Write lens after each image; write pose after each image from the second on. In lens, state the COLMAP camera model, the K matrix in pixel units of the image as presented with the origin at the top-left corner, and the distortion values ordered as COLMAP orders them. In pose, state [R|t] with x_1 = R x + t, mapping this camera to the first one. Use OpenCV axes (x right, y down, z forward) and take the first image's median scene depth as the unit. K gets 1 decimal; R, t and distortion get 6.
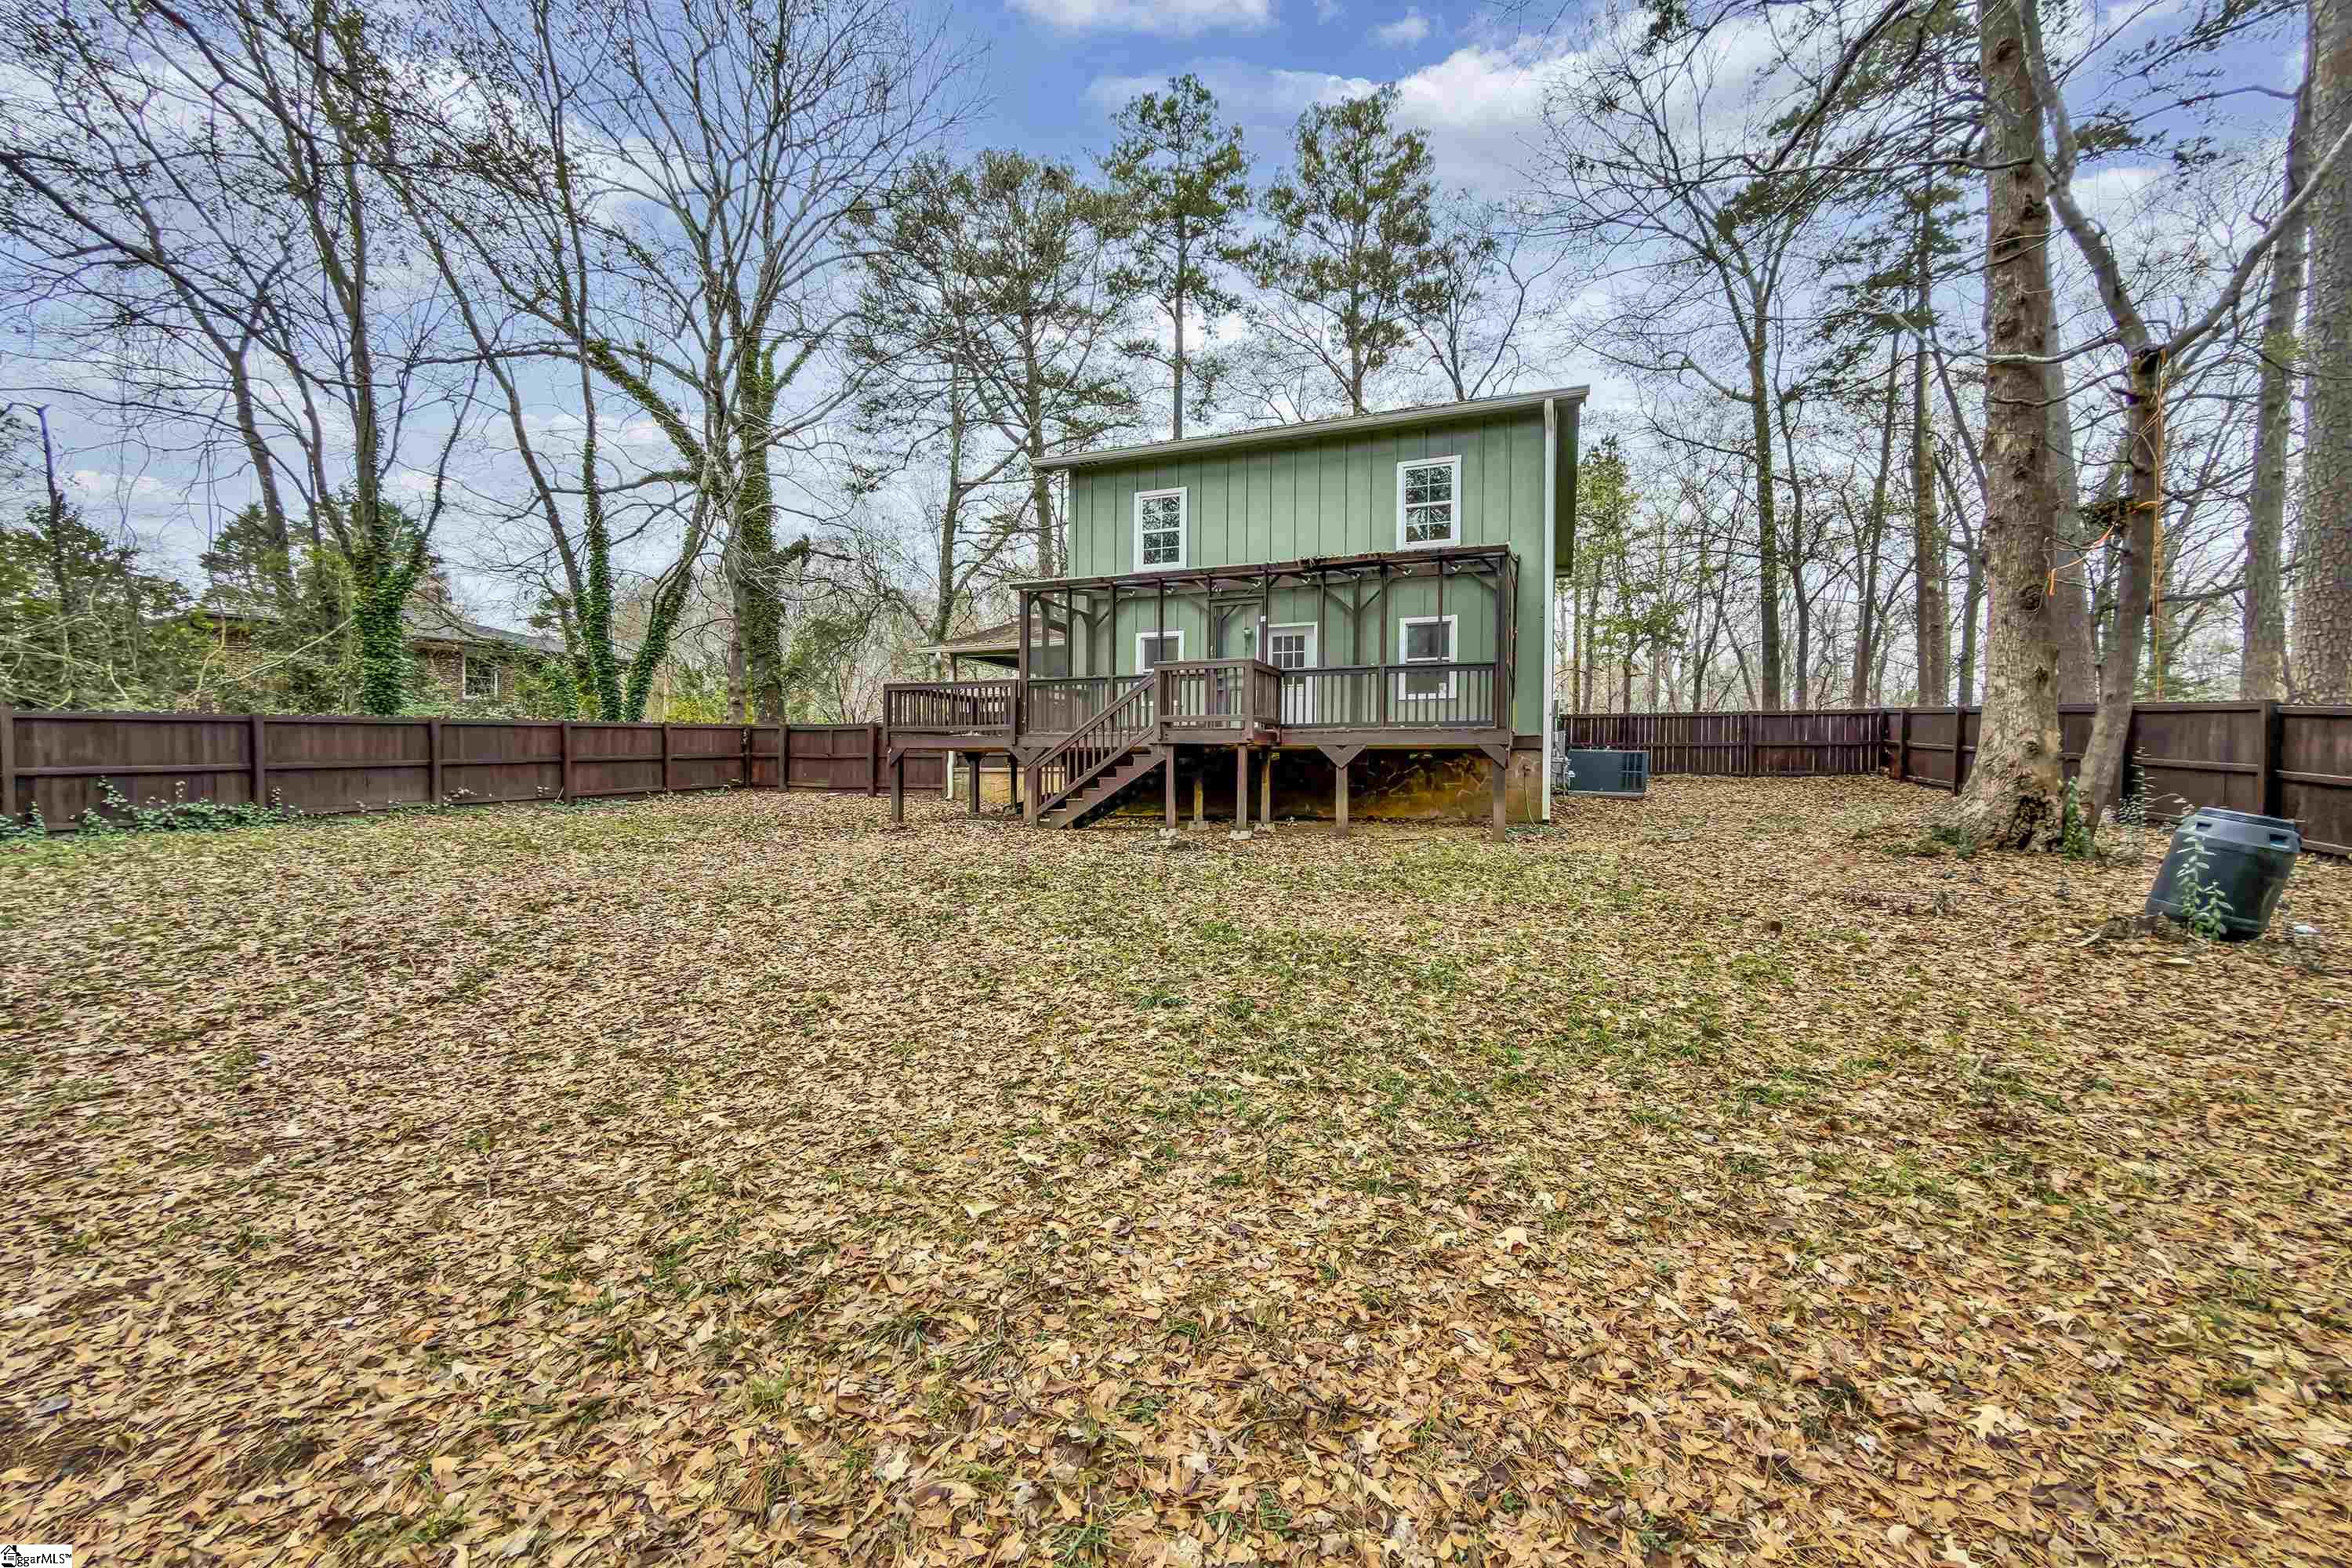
lens RADIAL K [[943.0, 0, 1179.9], [0, 943.0, 787.2], [0, 0, 1]] dist [-0.001357, -0.000392]
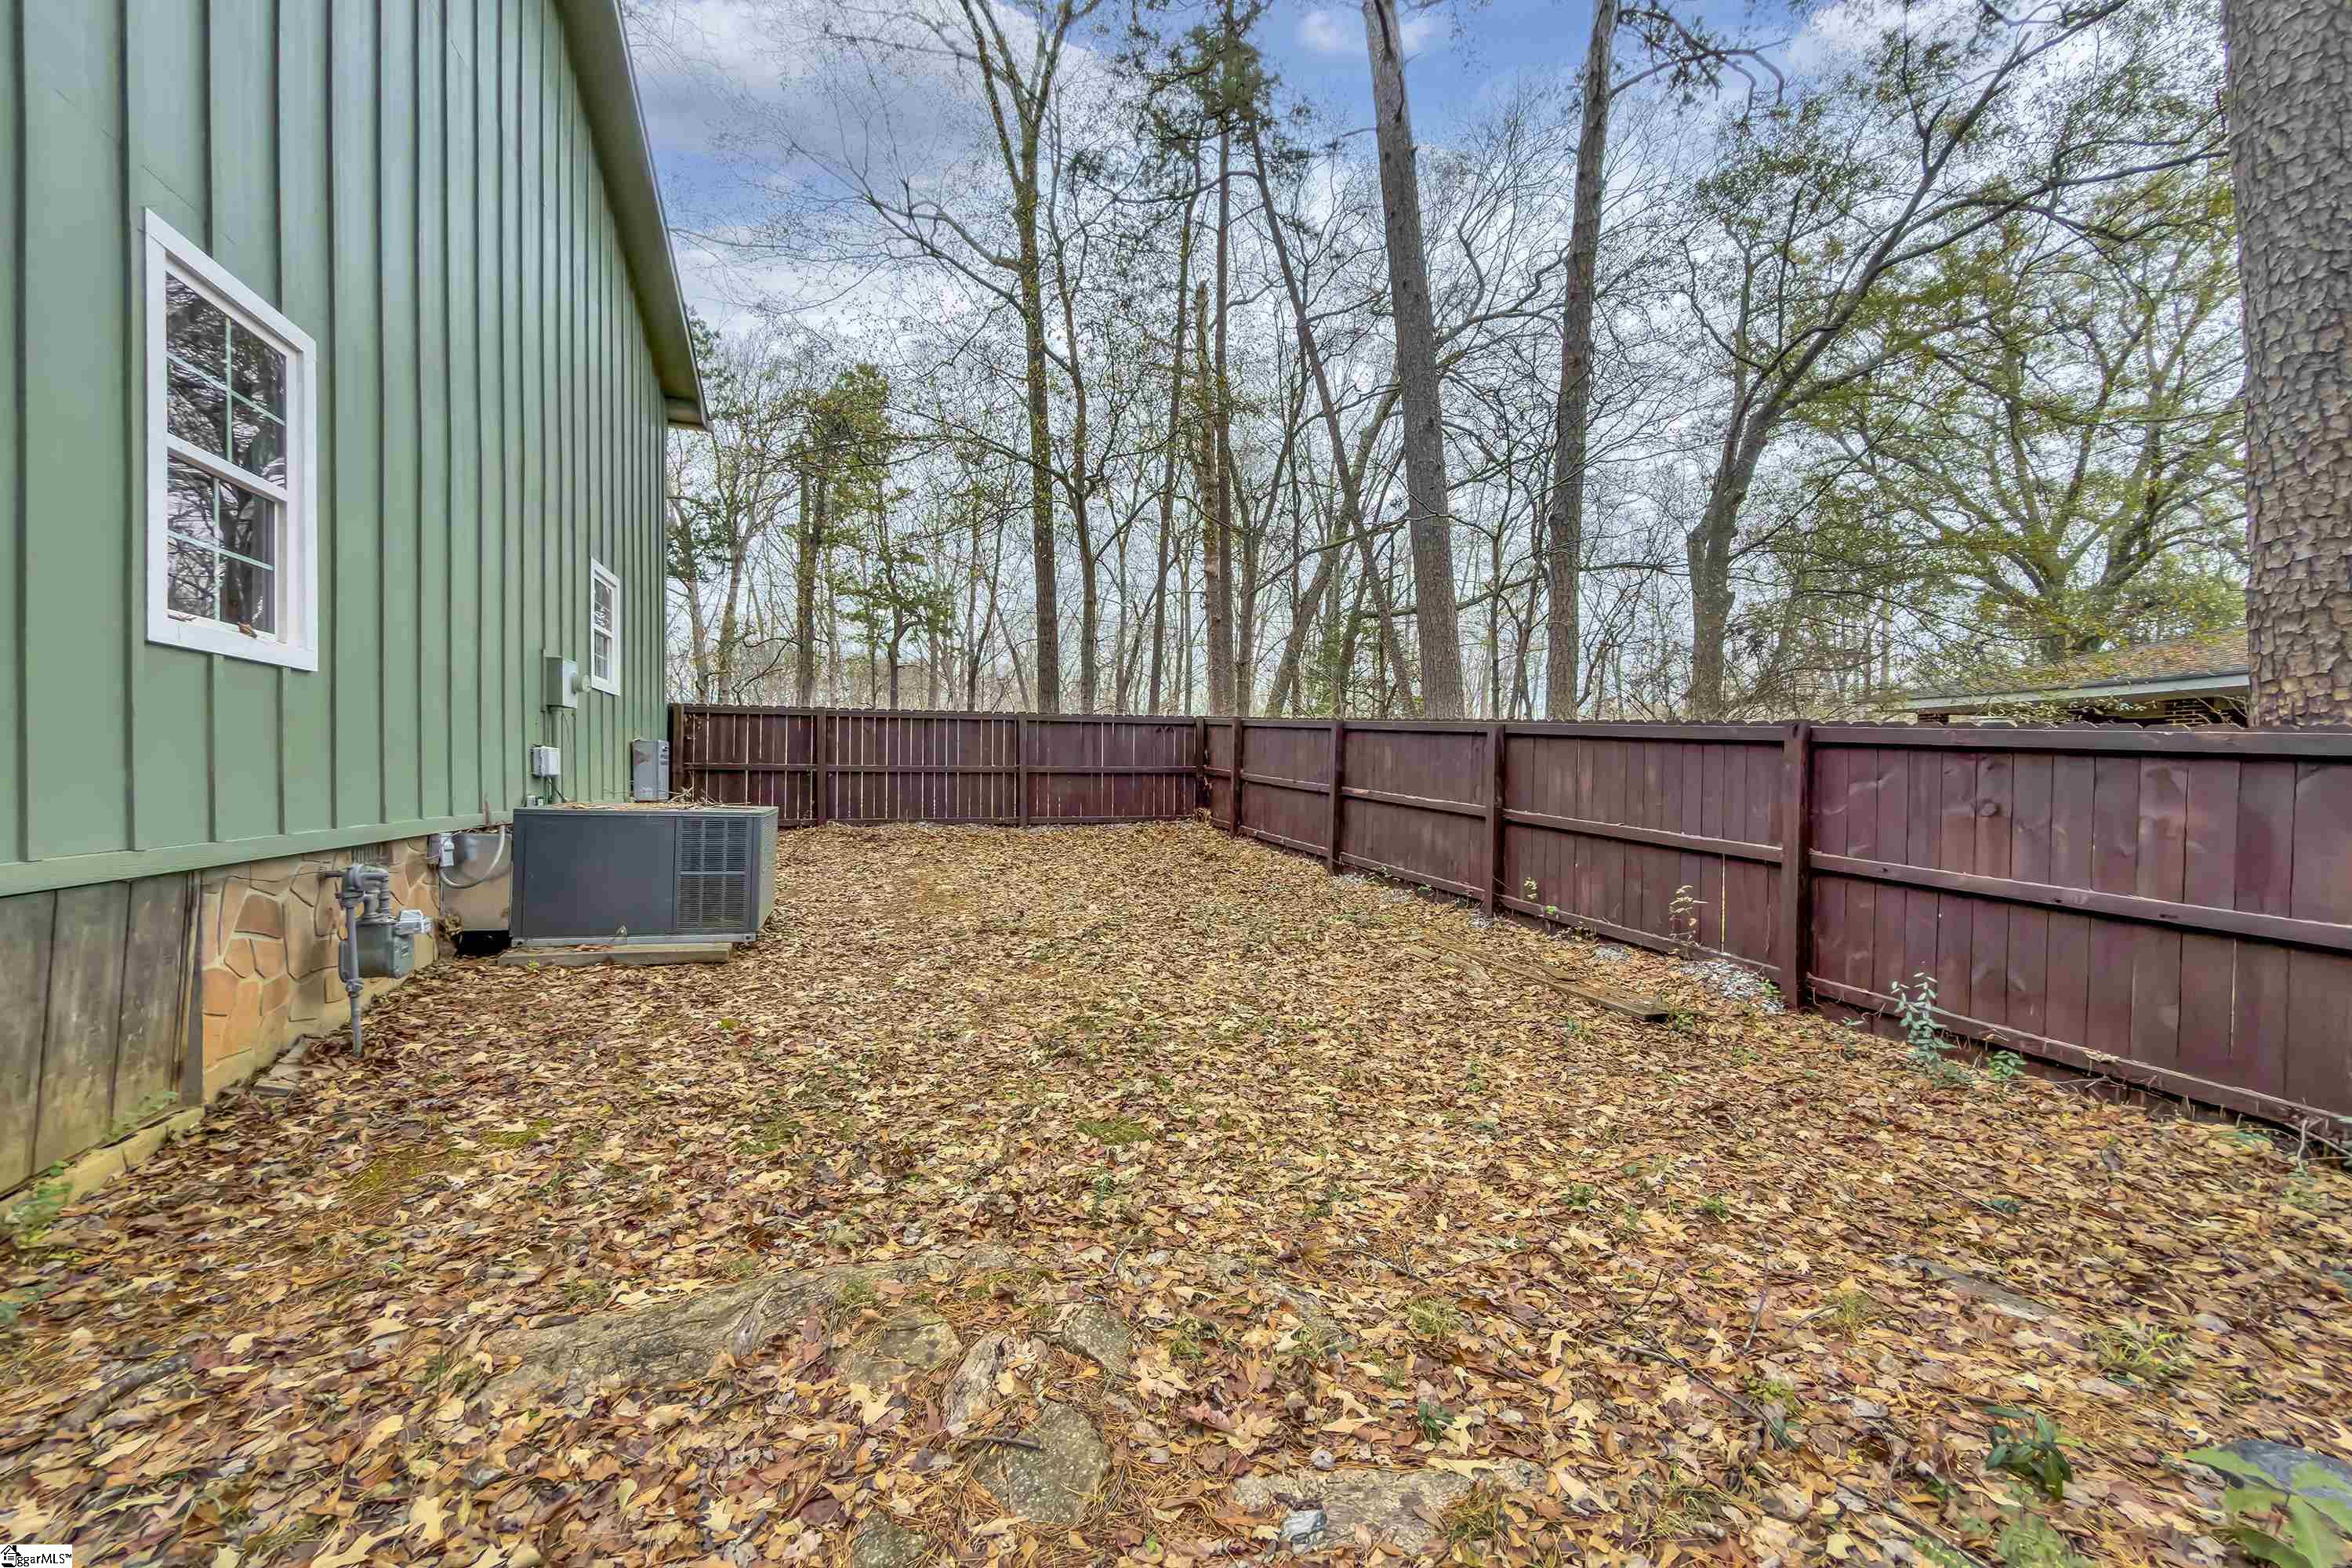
lens RADIAL K [[943.0, 0, 1179.9], [0, 943.0, 787.2], [0, 0, 1]] dist [-0.001357, -0.000392]
pose [[0.761988, -0.010837, 0.647501, 0.353853], [0.008812, 0.999941, 0.006366, -0.043513], [-0.647531, 0.000855, 0.762038, 0.575484]]
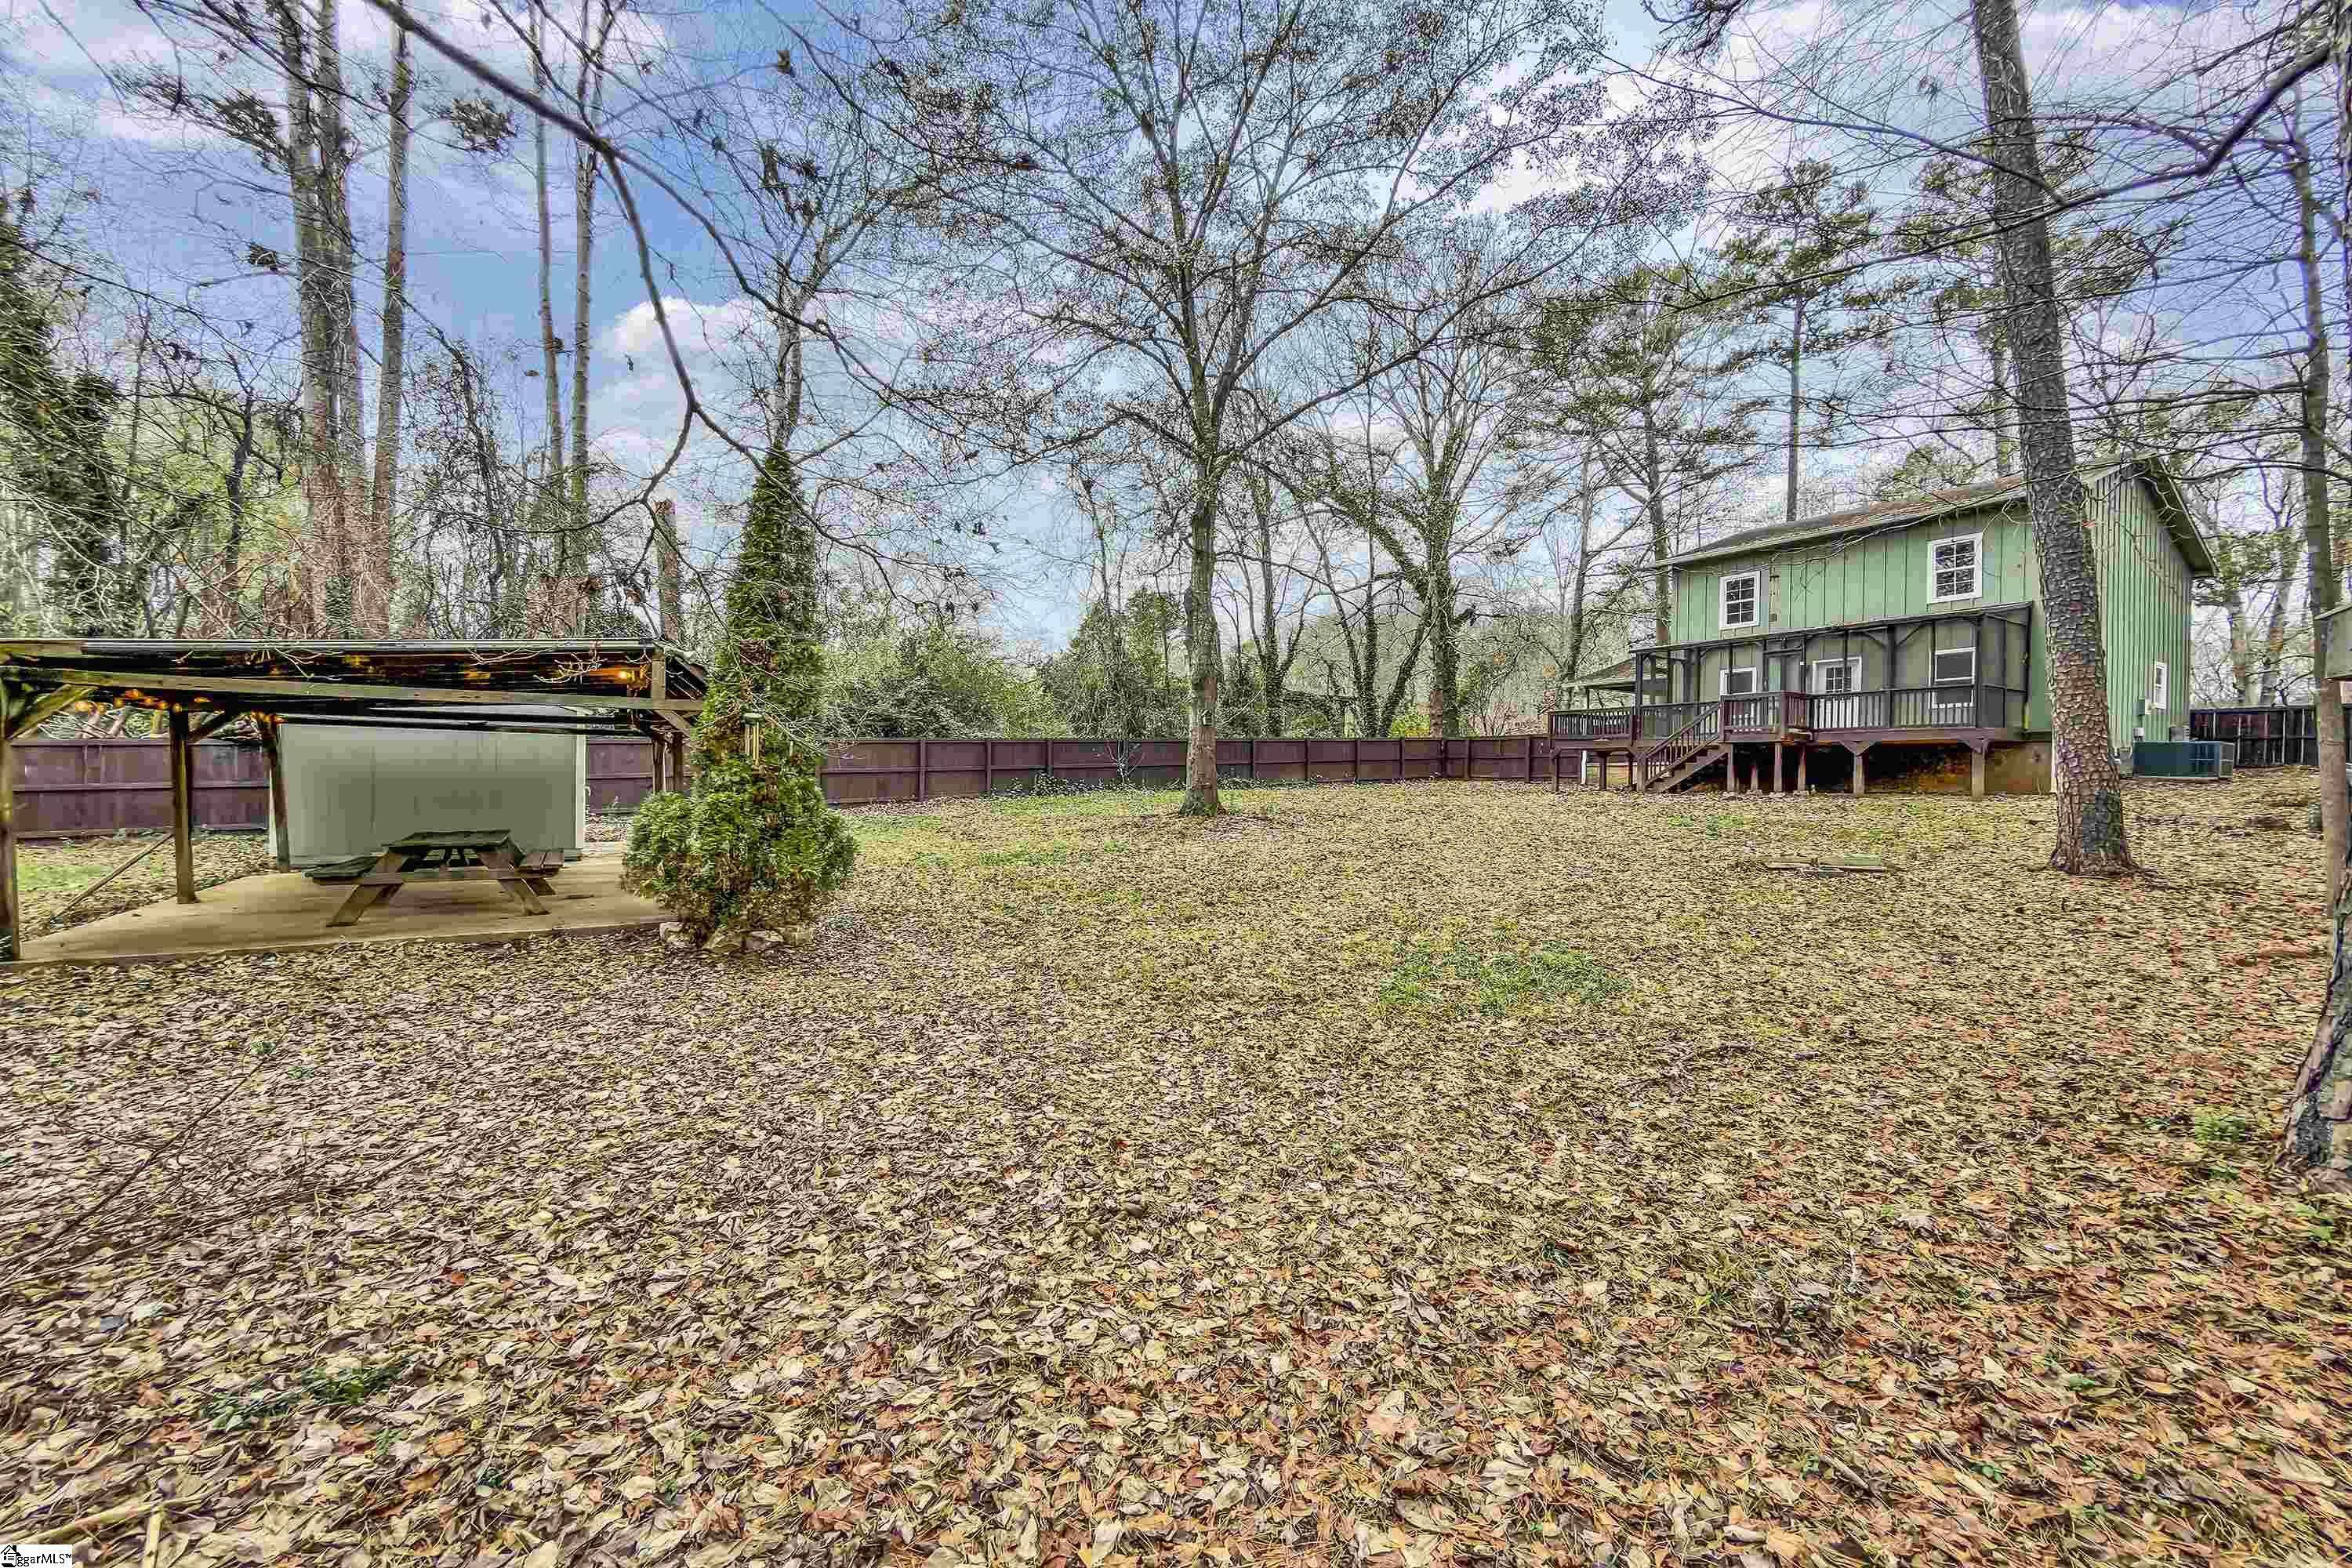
lens RADIAL K [[943.0, 0, 1179.9], [0, 943.0, 787.2], [0, 0, 1]] dist [-0.001357, -0.000392]
pose [[0.814665, 0.006307, -0.579897, 0.109979], [-0.012178, 0.999906, -0.006234, 0.037563], [0.579803, 0.012141, 0.814666, -0.638329]]
